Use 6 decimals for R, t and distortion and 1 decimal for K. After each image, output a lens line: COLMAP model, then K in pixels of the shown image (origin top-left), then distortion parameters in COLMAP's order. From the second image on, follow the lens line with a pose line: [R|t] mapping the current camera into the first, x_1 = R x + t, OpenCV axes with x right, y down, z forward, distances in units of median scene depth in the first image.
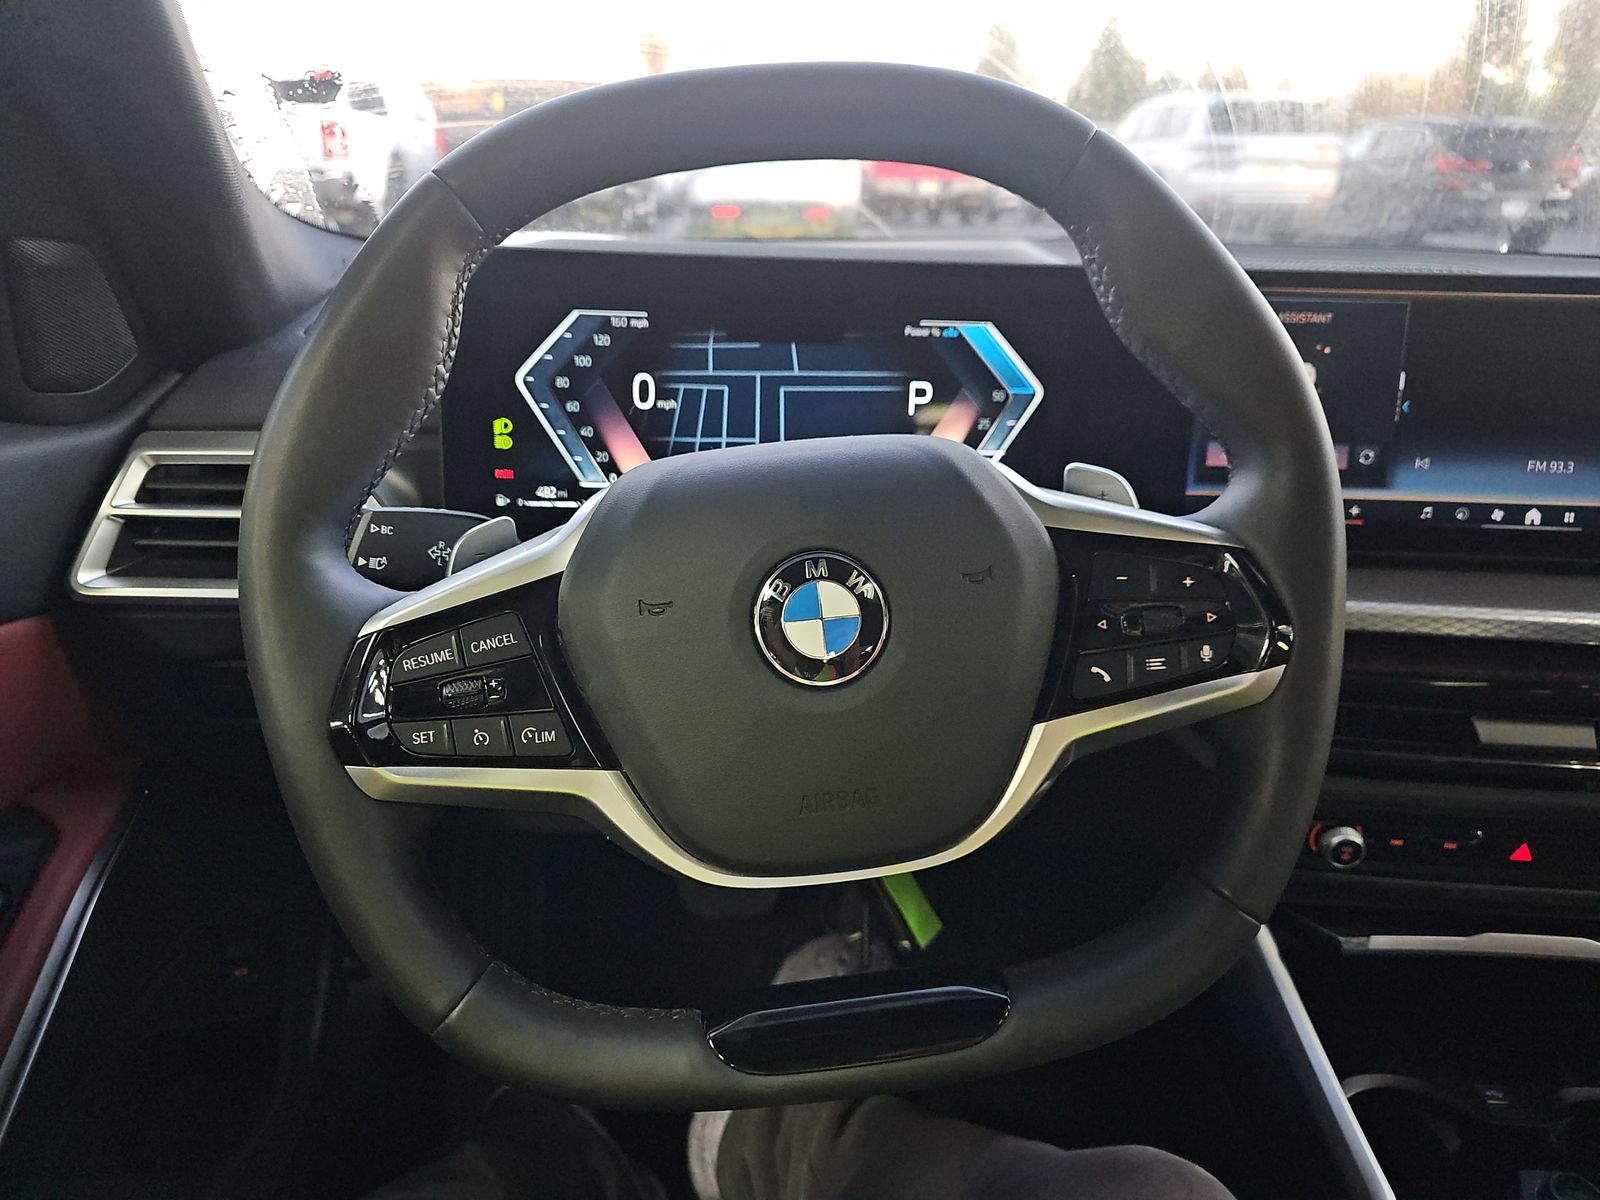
lens RADIAL K [[1105.9, 0, 826.8], [0, 1105.9, 568.6], [0, 0, 1]] dist [0.061882, -0.073763]
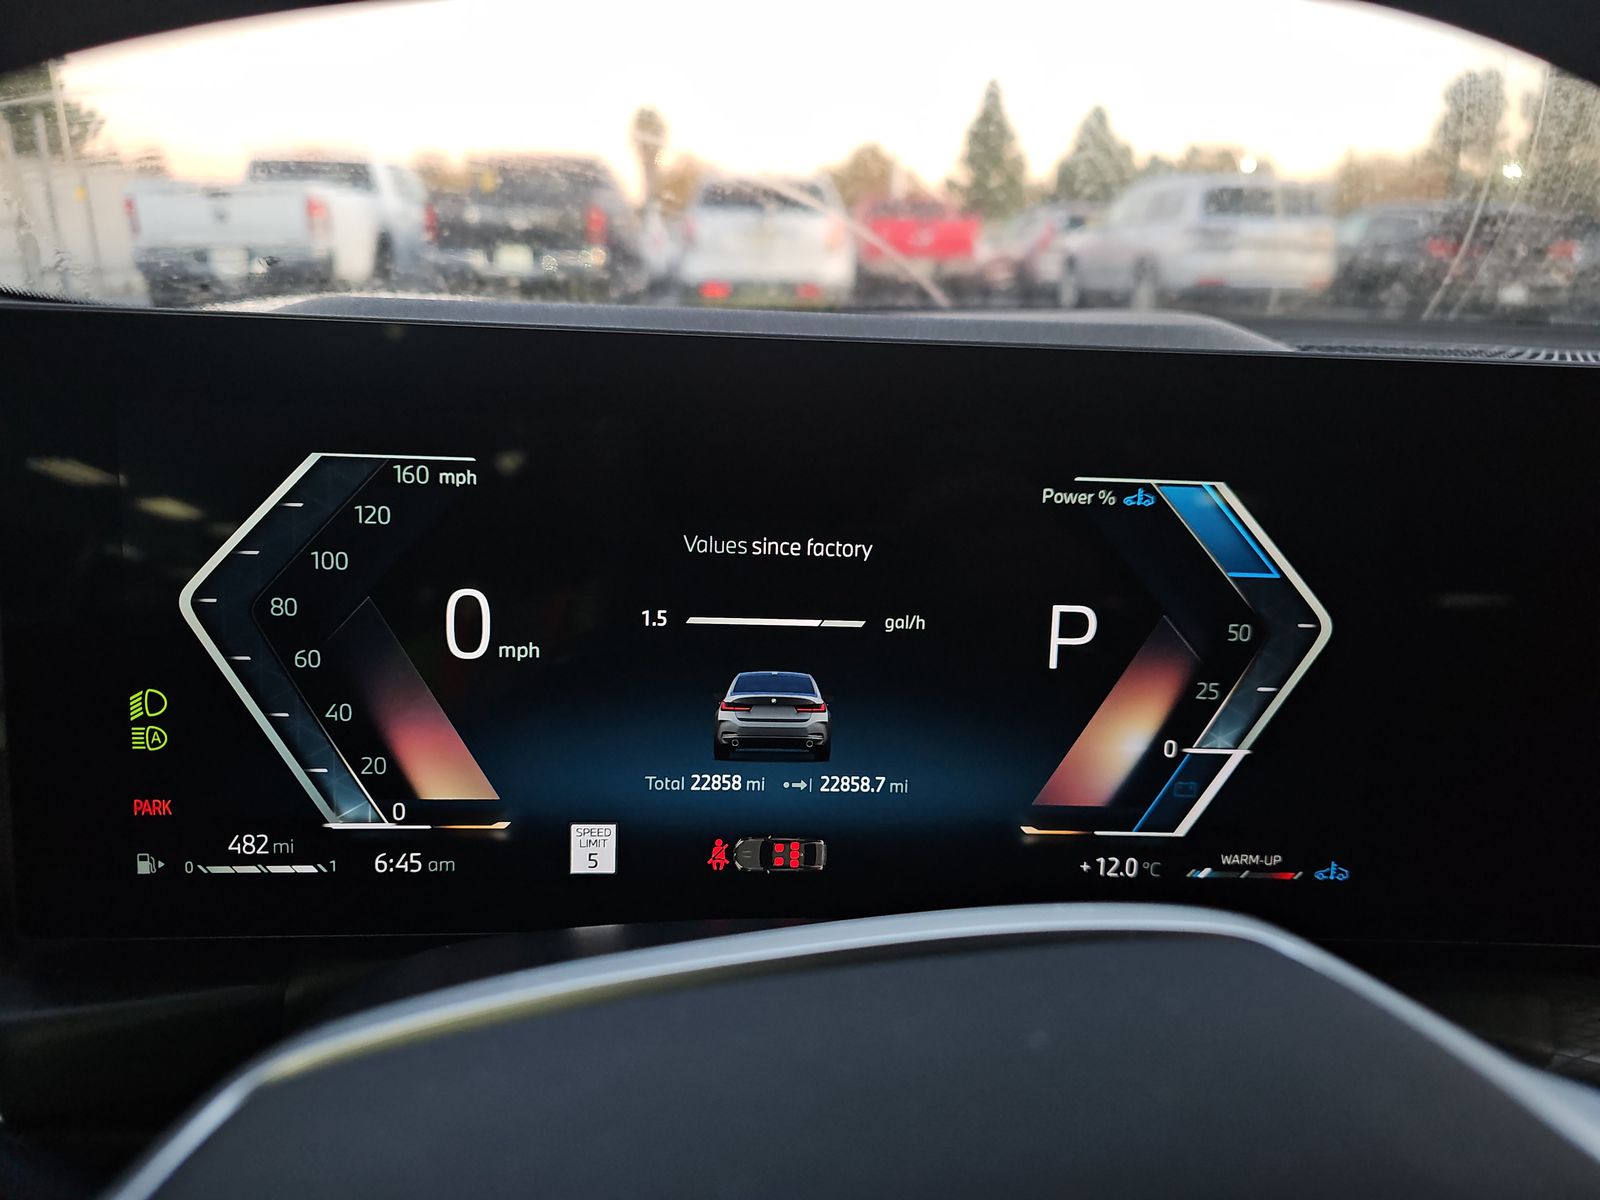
lens RADIAL K [[1105.9, 0, 826.8], [0, 1105.9, 568.6], [0, 0, 1]] dist [0.061882, -0.073763]
pose [[0.999953, 0.003977, 0.008895, -0.022455], [-0.003370, 0.997730, -0.067254, -0.152097], [-0.009142, 0.067220, 0.997696, 0.542243]]
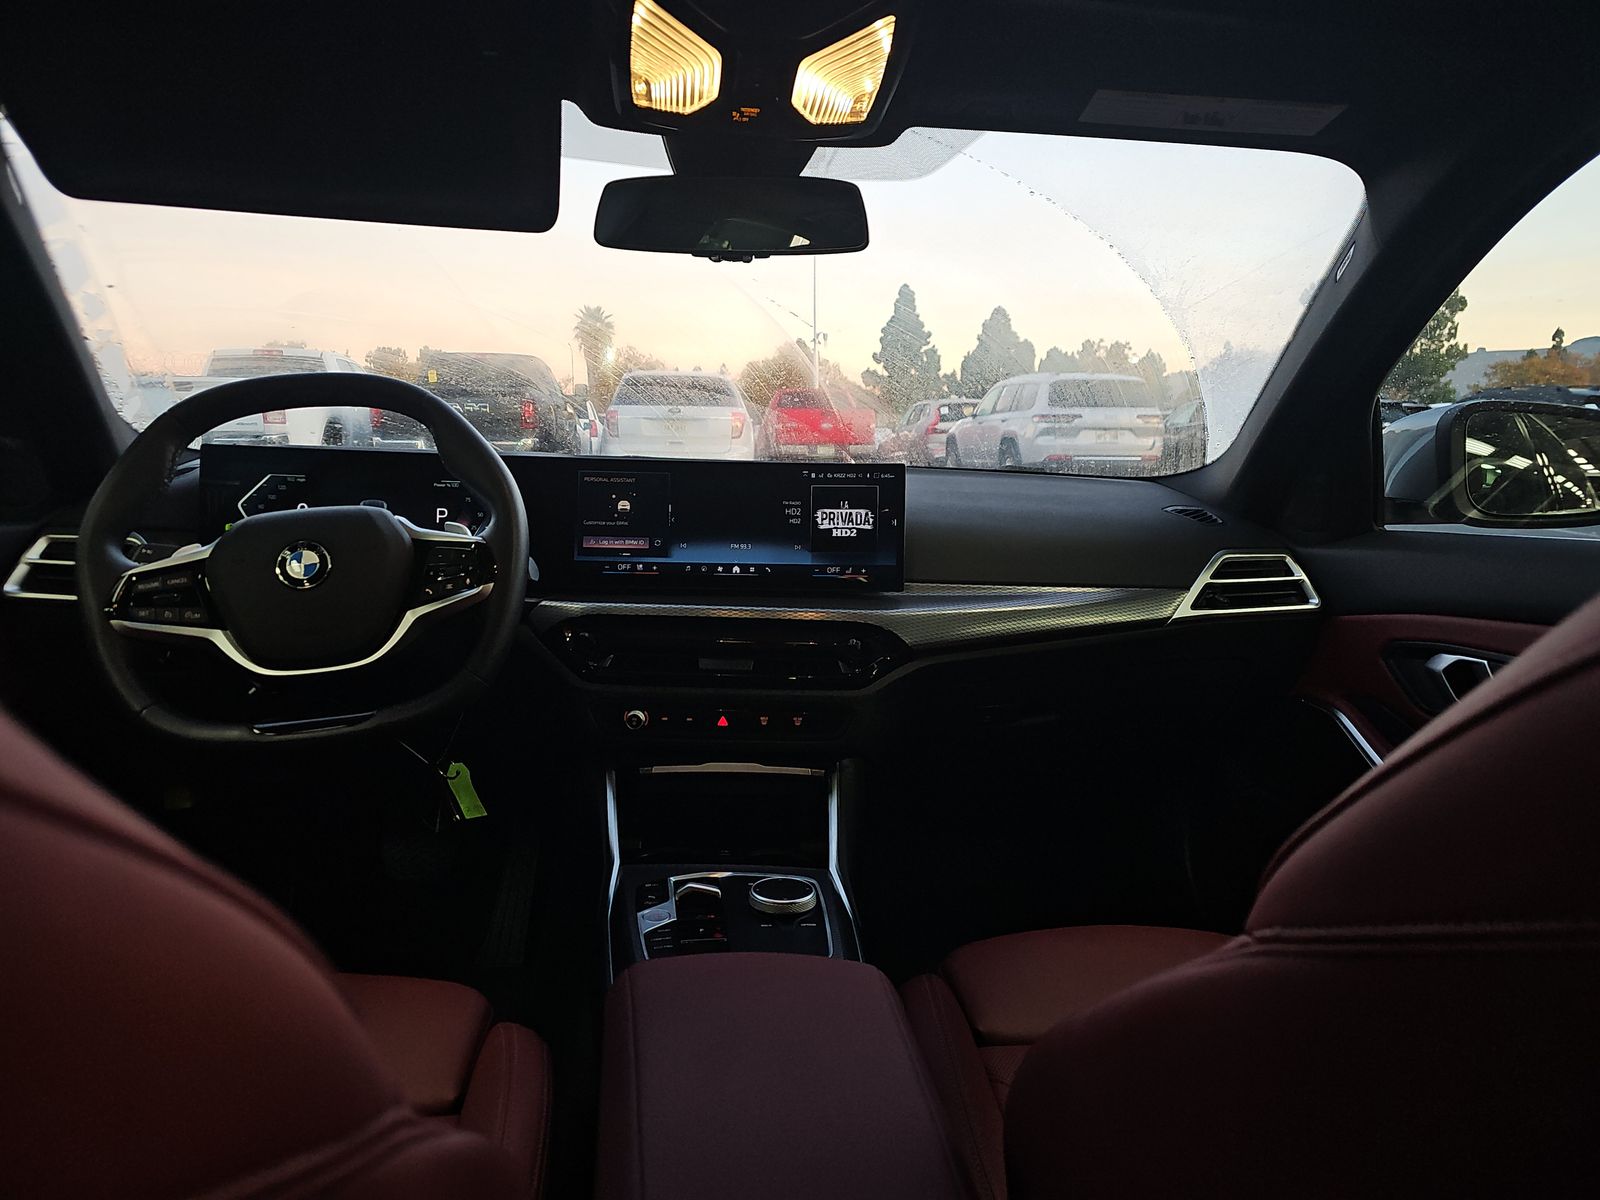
lens RADIAL K [[1068.7, 0, 804.1], [0, 1068.7, 598.6], [0, 0, 1]] dist [0.072686, -0.039476]
pose [[0.998825, -0.011133, 0.047170, 0.676222], [0.020072, 0.980888, -0.193536, 0.411706], [-0.044114, 0.194256, 0.979959, -1.002230]]
